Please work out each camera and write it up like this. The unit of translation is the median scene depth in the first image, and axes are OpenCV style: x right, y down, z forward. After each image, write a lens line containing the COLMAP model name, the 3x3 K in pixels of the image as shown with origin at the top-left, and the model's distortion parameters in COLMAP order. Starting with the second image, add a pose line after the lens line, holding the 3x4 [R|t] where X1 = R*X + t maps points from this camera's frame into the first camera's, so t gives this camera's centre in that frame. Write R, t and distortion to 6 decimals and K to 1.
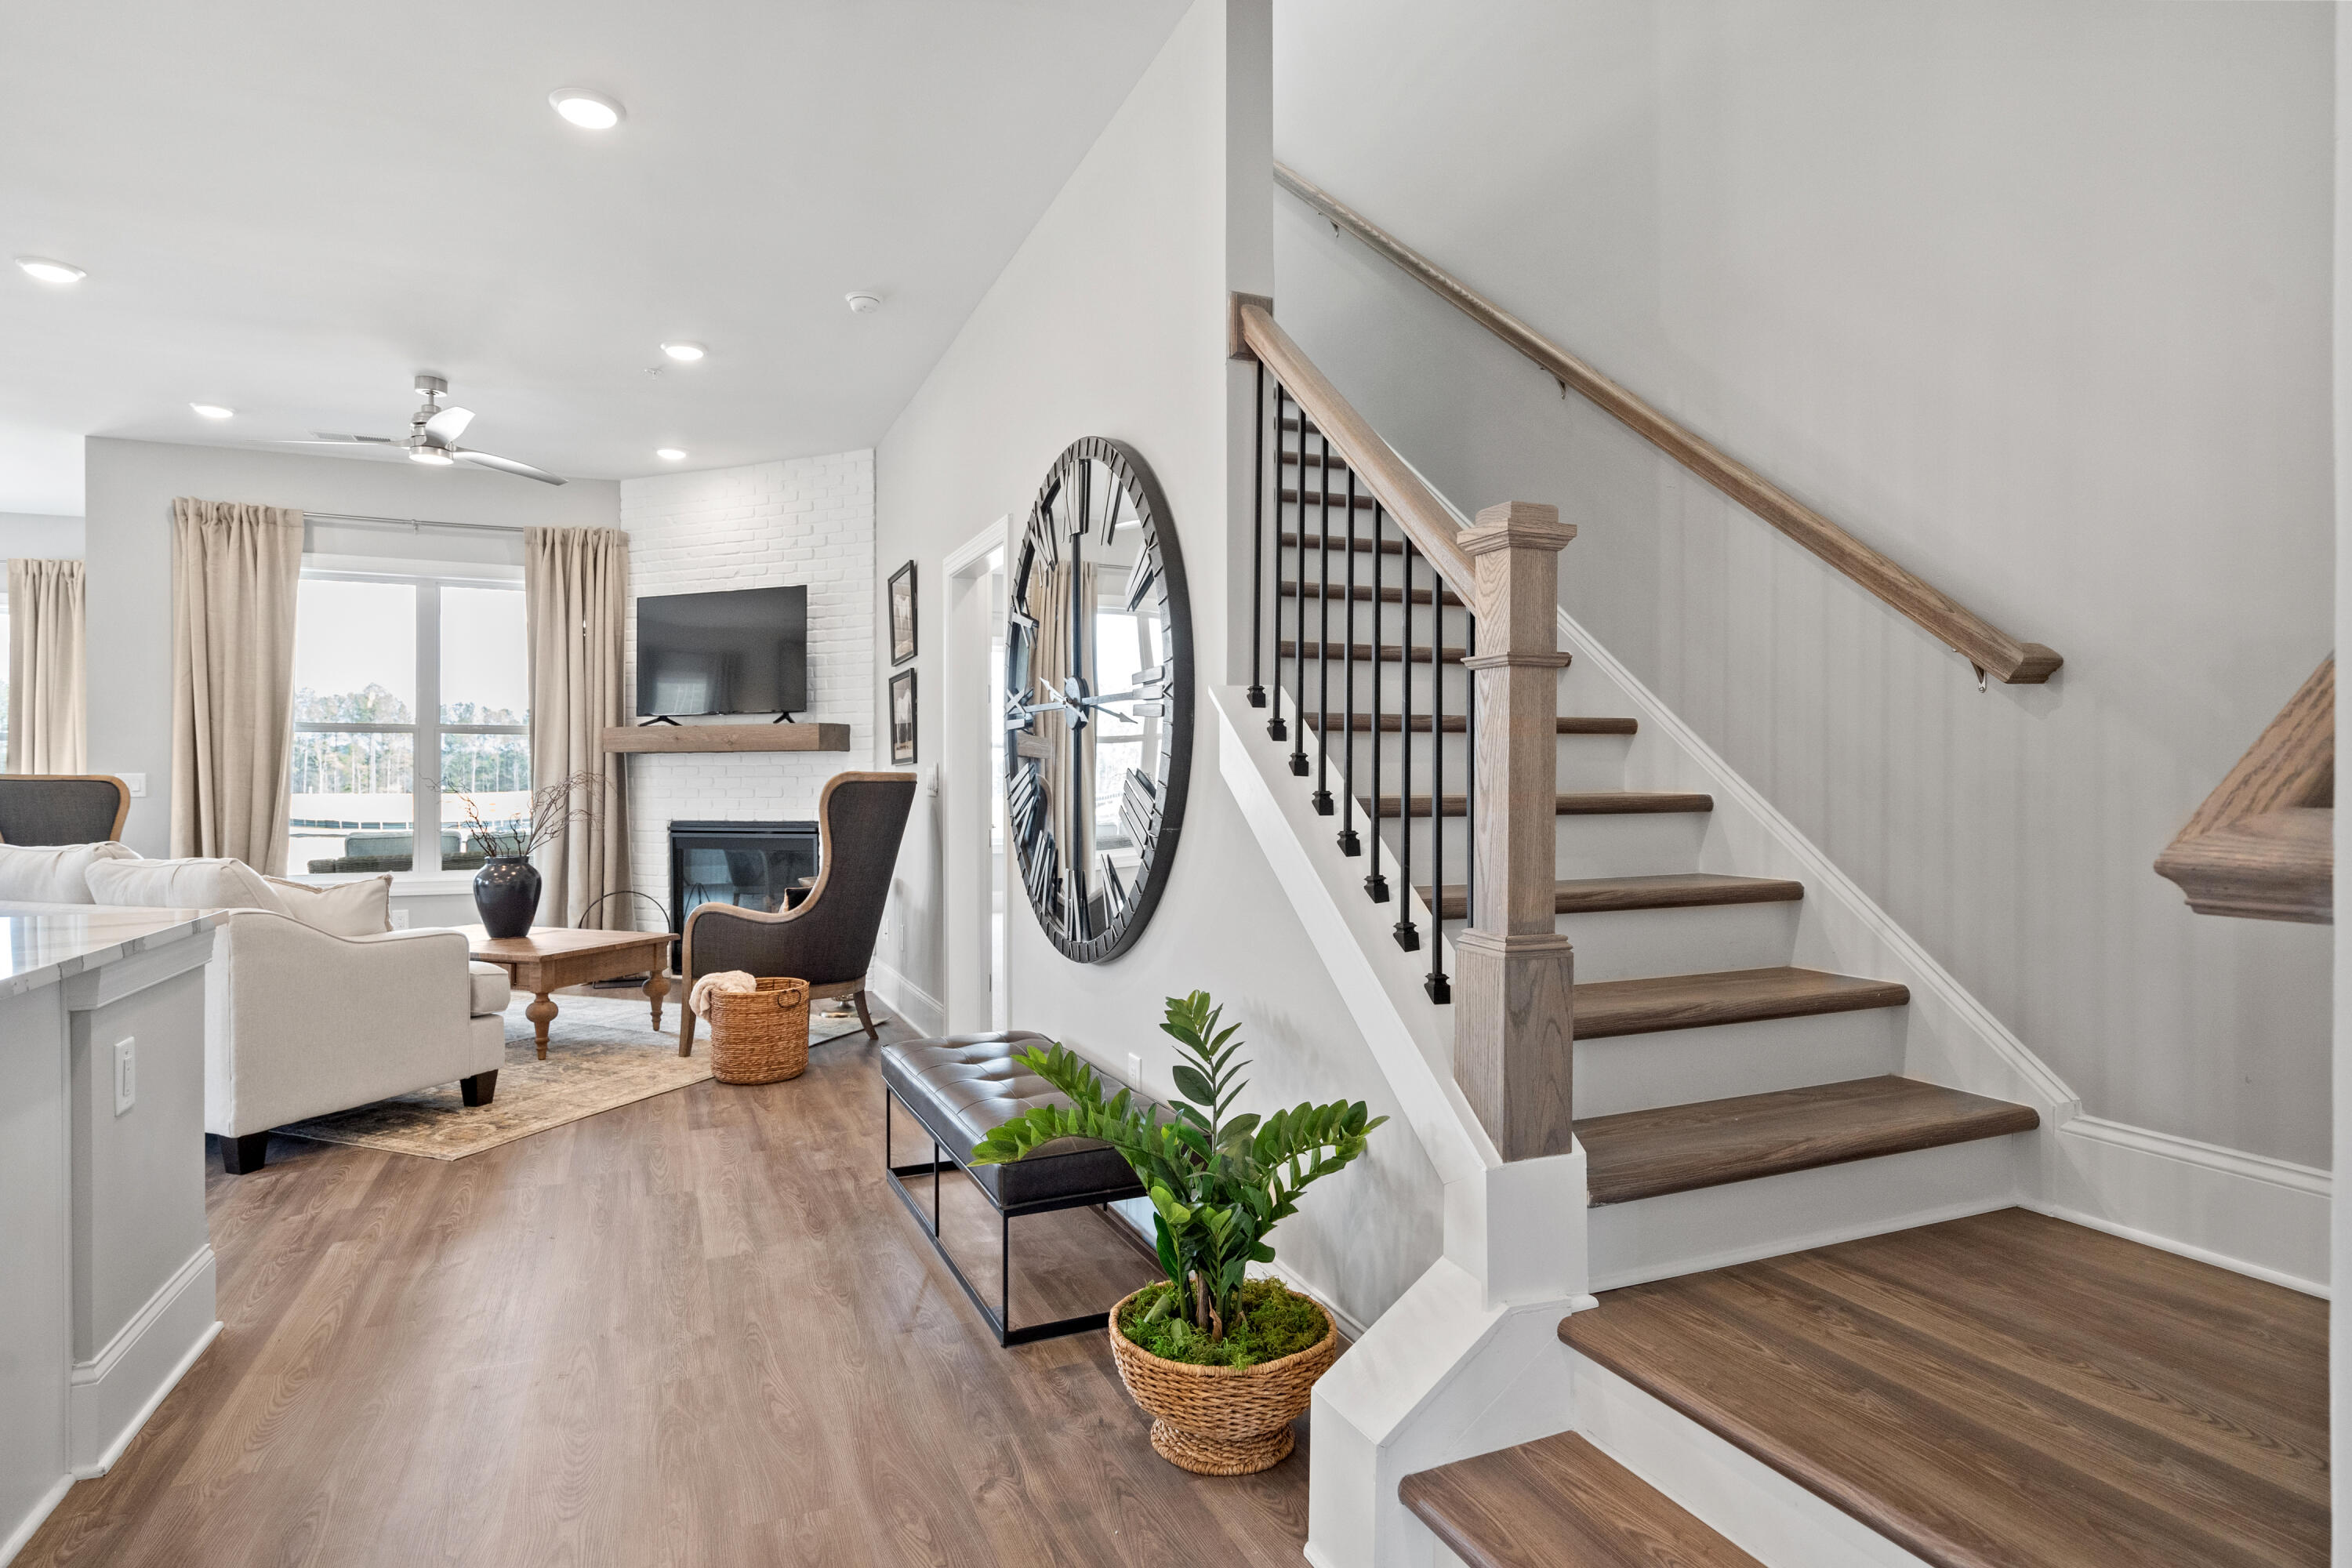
lens RADIAL K [[1281.8, 0, 1181.9], [0, 1281.8, 780.3], [0, 0, 1]] dist [0.001938, -0.000876]
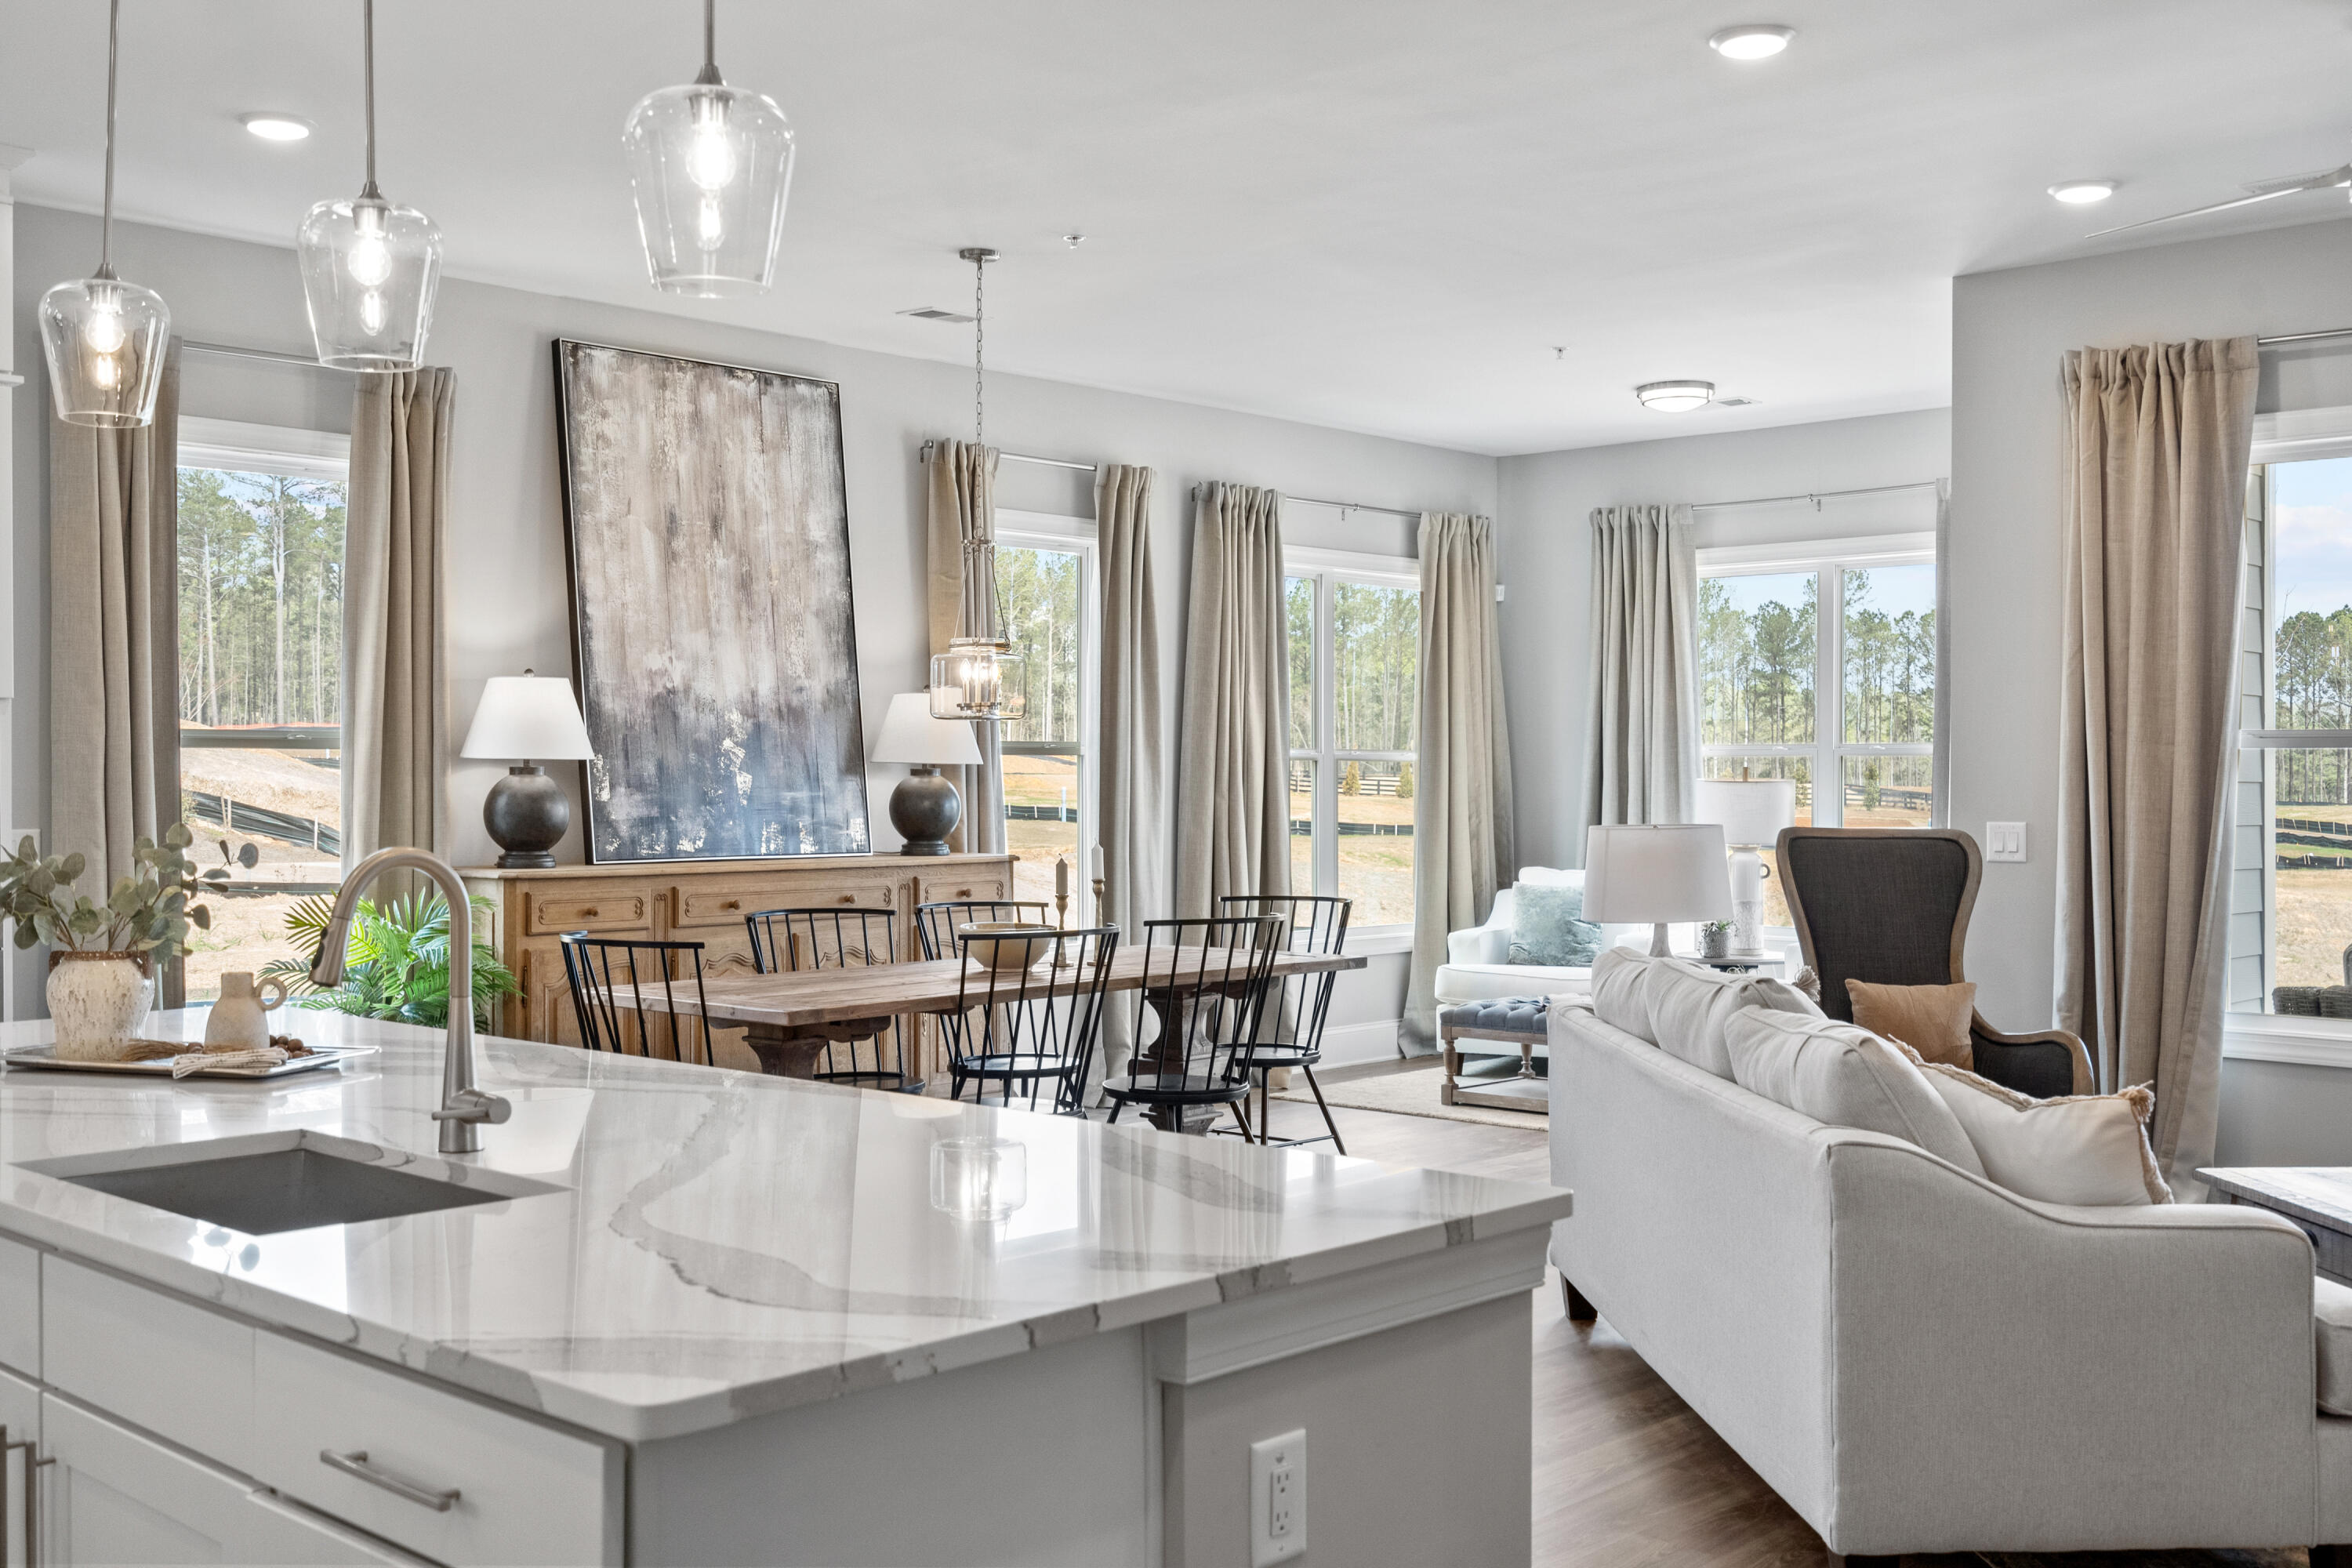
lens RADIAL K [[2346.9, 0, 1153.7], [0, 2346.9, 778.3], [0, 0, 1]] dist [0.014425, 0.000000]
pose [[0.404042, 0.006738, -0.914715, 0.030218], [-0.002650, 0.999977, 0.006196, -0.030866], [0.914736, -0.000080, 0.404051, 0.182017]]
